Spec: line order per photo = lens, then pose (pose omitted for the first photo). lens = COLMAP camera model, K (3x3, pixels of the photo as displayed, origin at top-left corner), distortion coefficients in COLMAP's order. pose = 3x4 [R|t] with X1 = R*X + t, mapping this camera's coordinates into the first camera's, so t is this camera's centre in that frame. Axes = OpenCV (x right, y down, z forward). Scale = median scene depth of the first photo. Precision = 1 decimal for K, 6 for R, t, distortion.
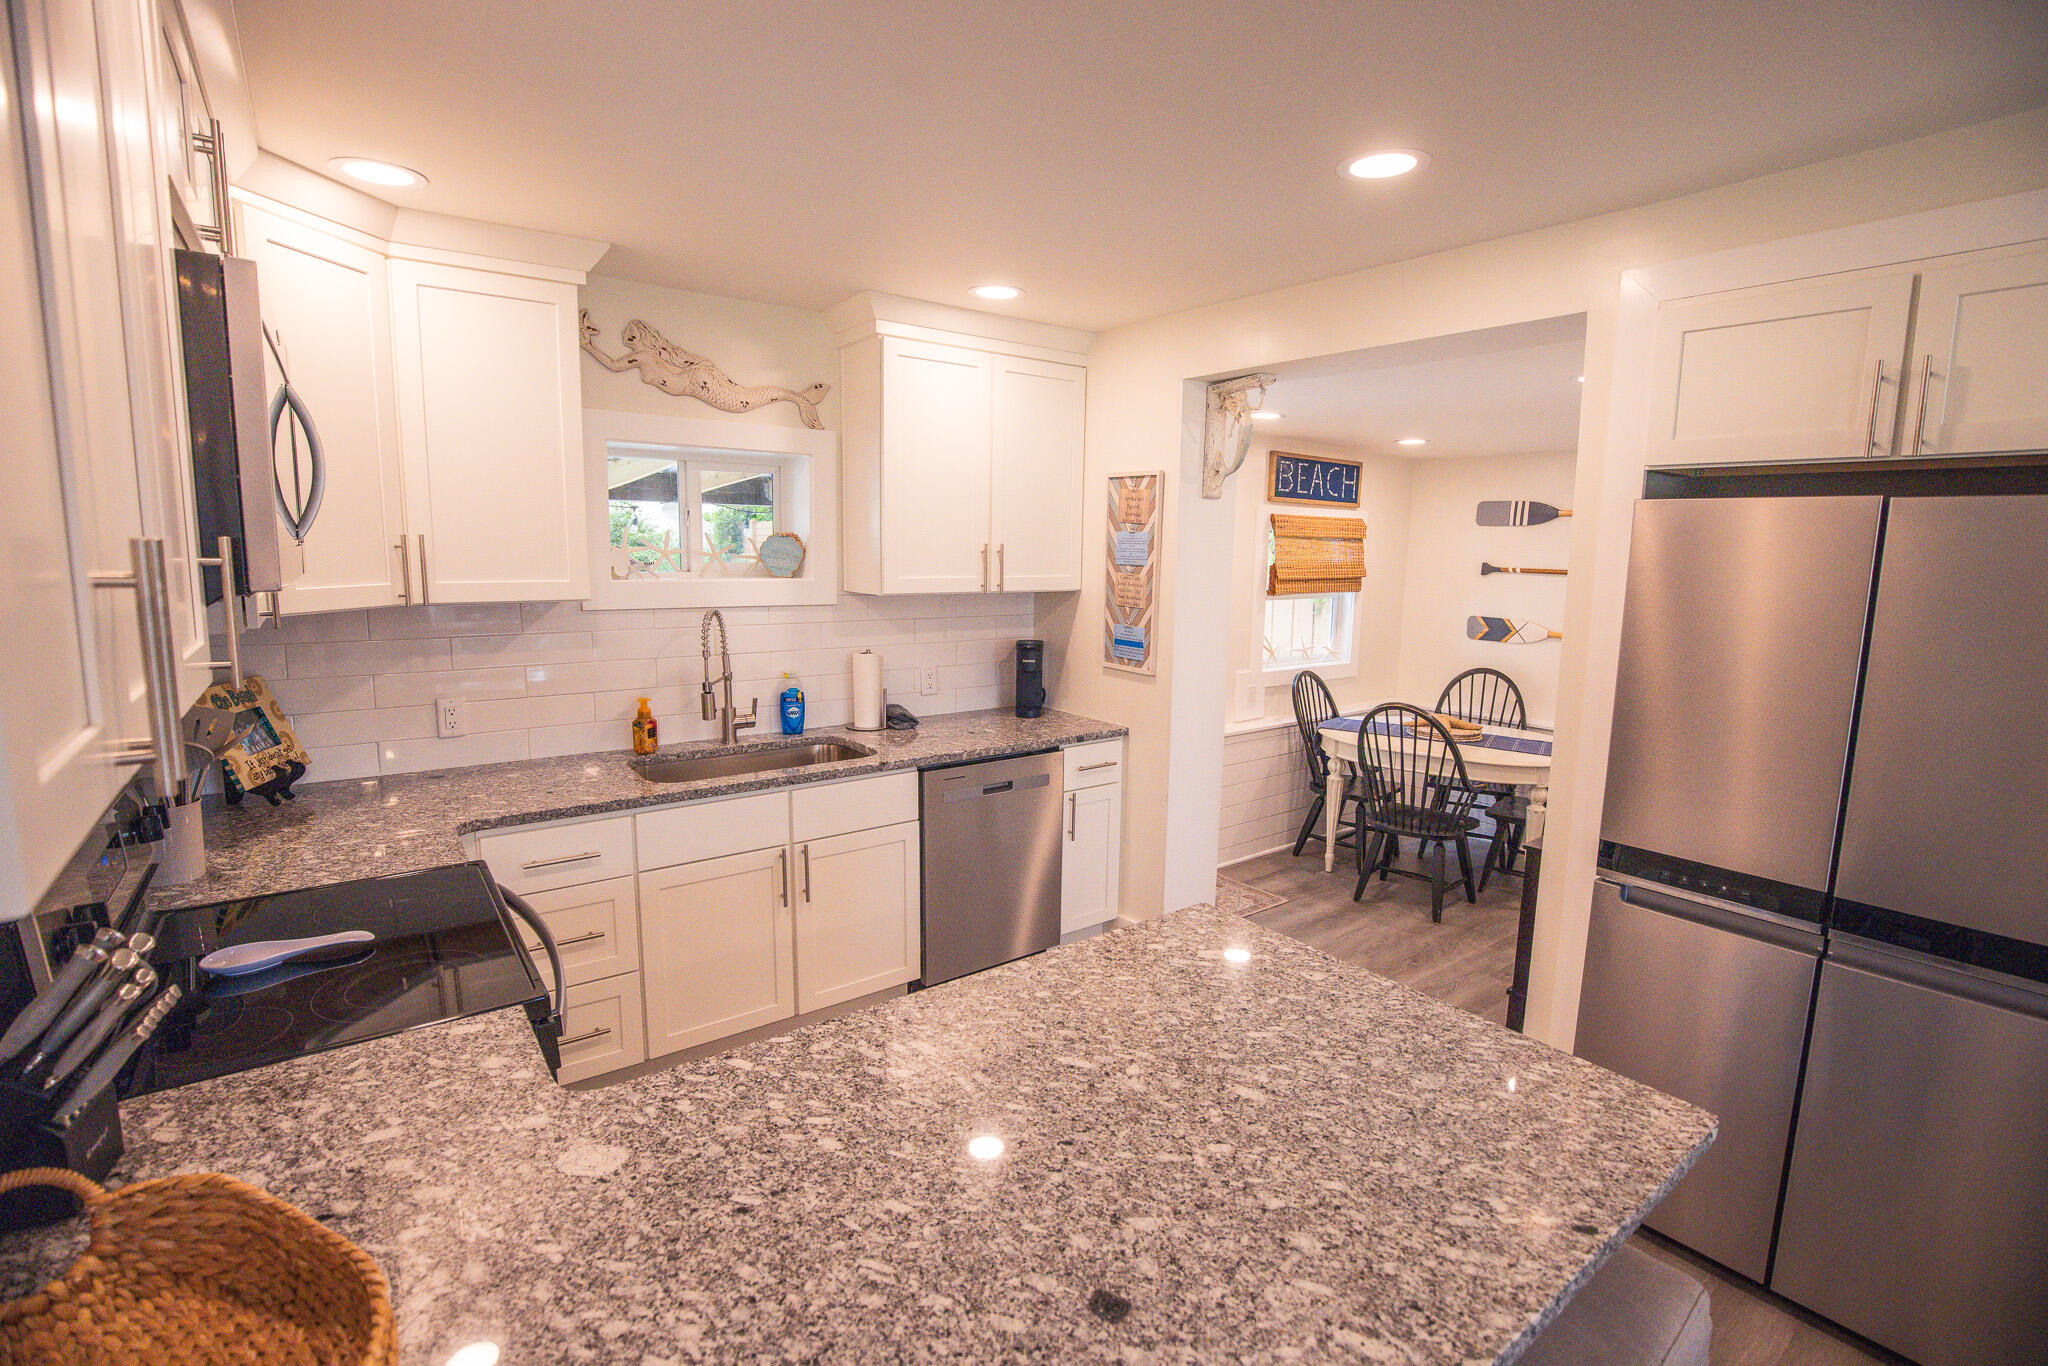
lens RADIAL K [[931.7, 0, 1041.4], [0, 931.7, 674.4], [0, 0, 1]] dist [-0.037624, 0.007814]
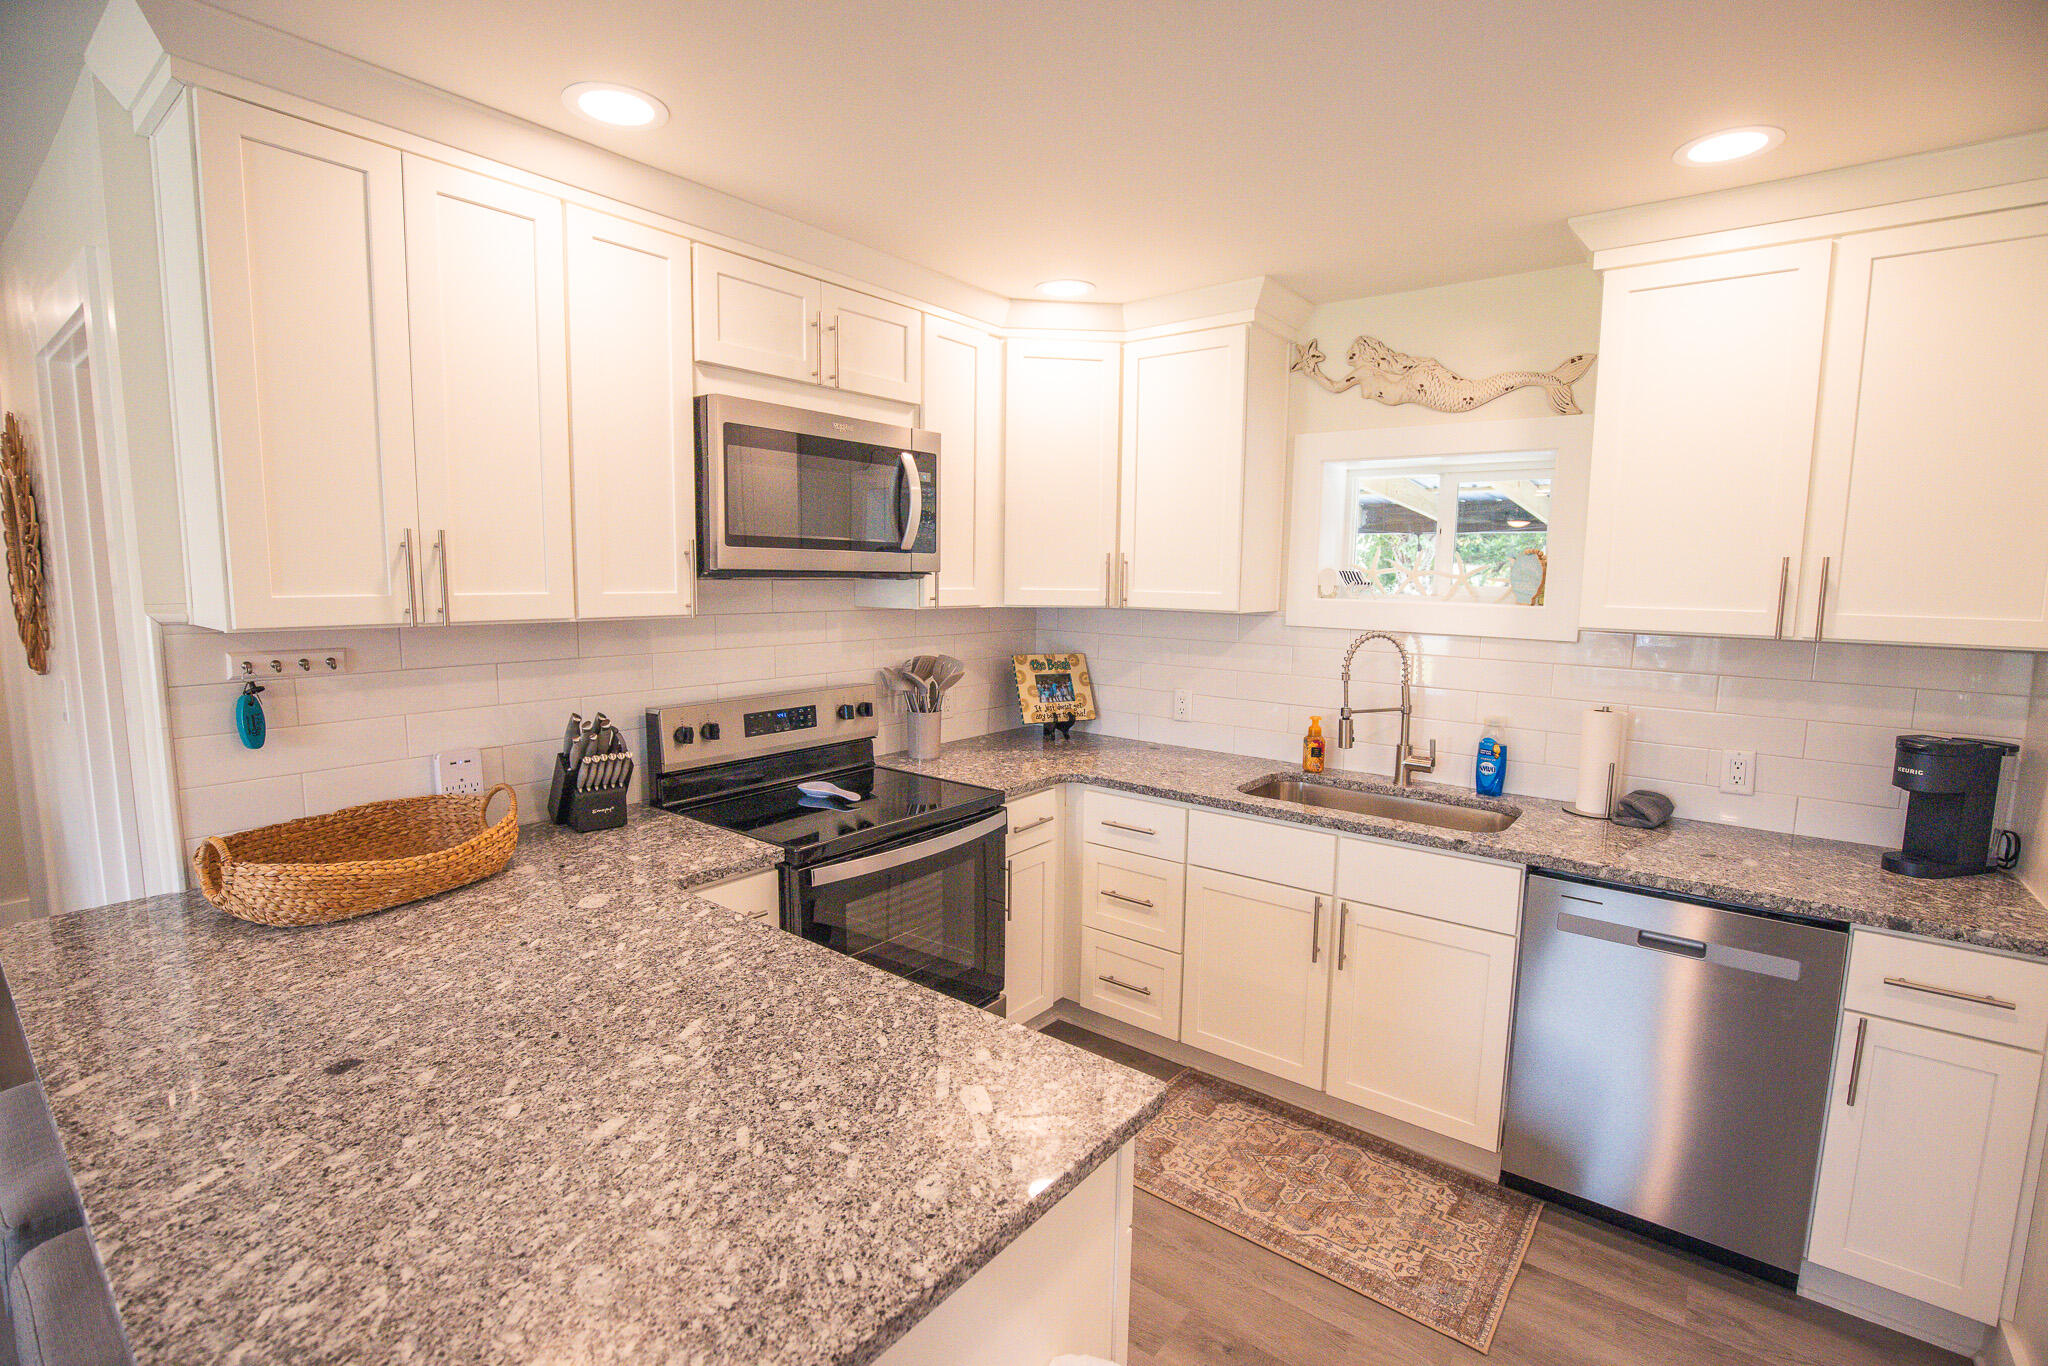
lens RADIAL K [[931.7, 0, 1043.8], [0, 931.7, 685.6], [0, 0, 1]] dist [-0.037624, 0.007814]
pose [[0.260608, 0.103619, -0.959868, 0.441715], [-0.147176, 0.986867, 0.066575, -0.030054], [0.954161, 0.123920, 0.272436, 0.436009]]
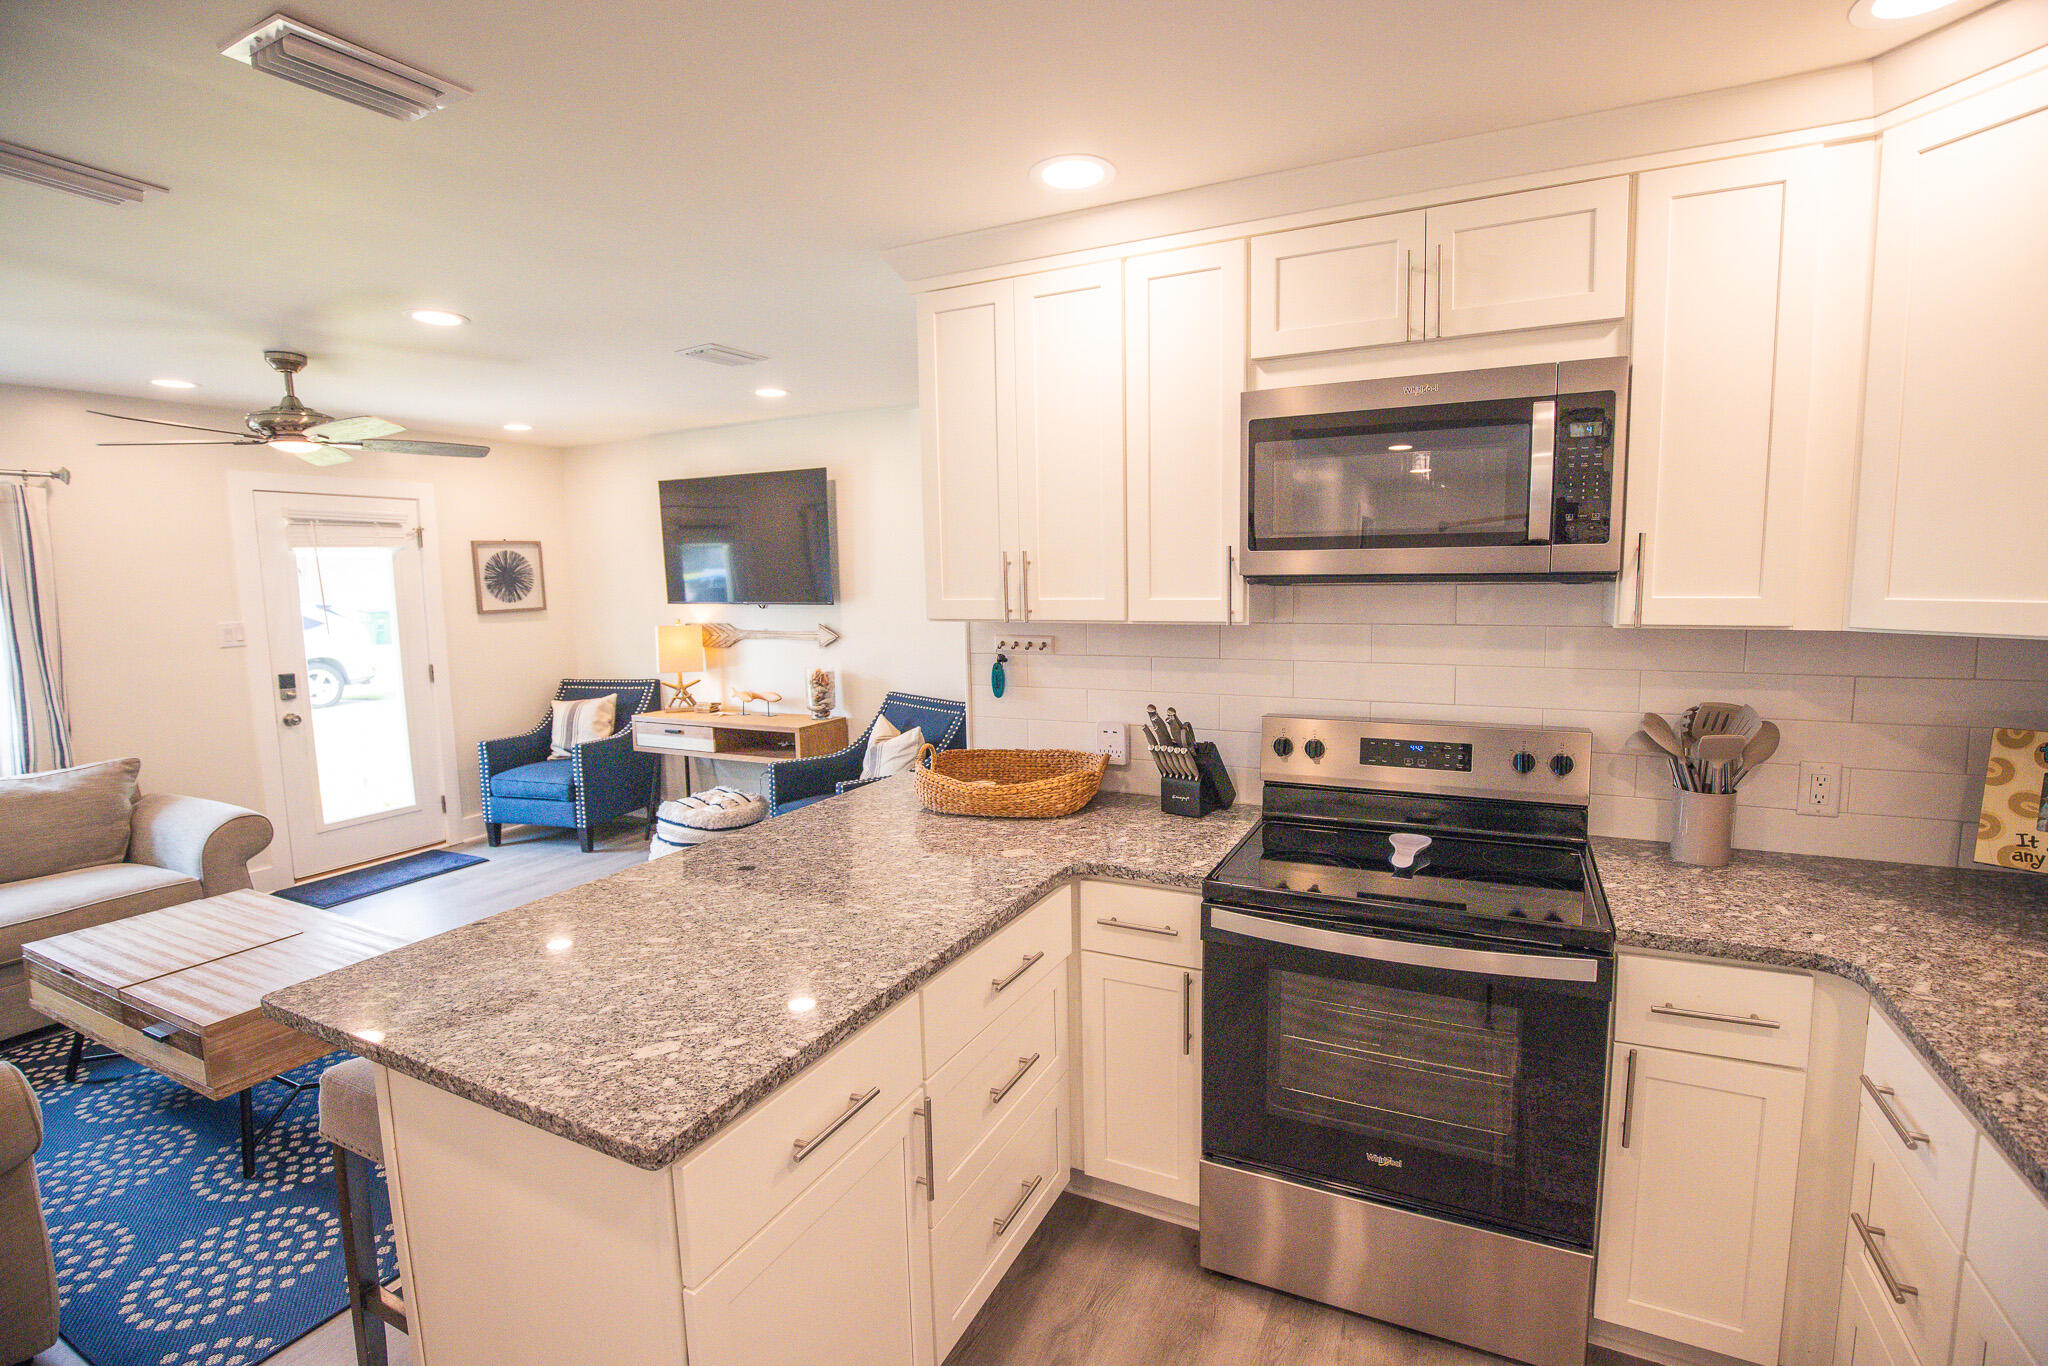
lens RADIAL K [[931.7, 0, 1042.6], [0, 931.7, 680.1], [0, 0, 1]] dist [-0.037624, 0.007814]
pose [[-0.895917, 0.048222, -0.441597, 0.119145], [-0.061581, 0.971010, 0.230970, -0.108475], [0.439933, 0.234124, -0.866975, 0.928767]]
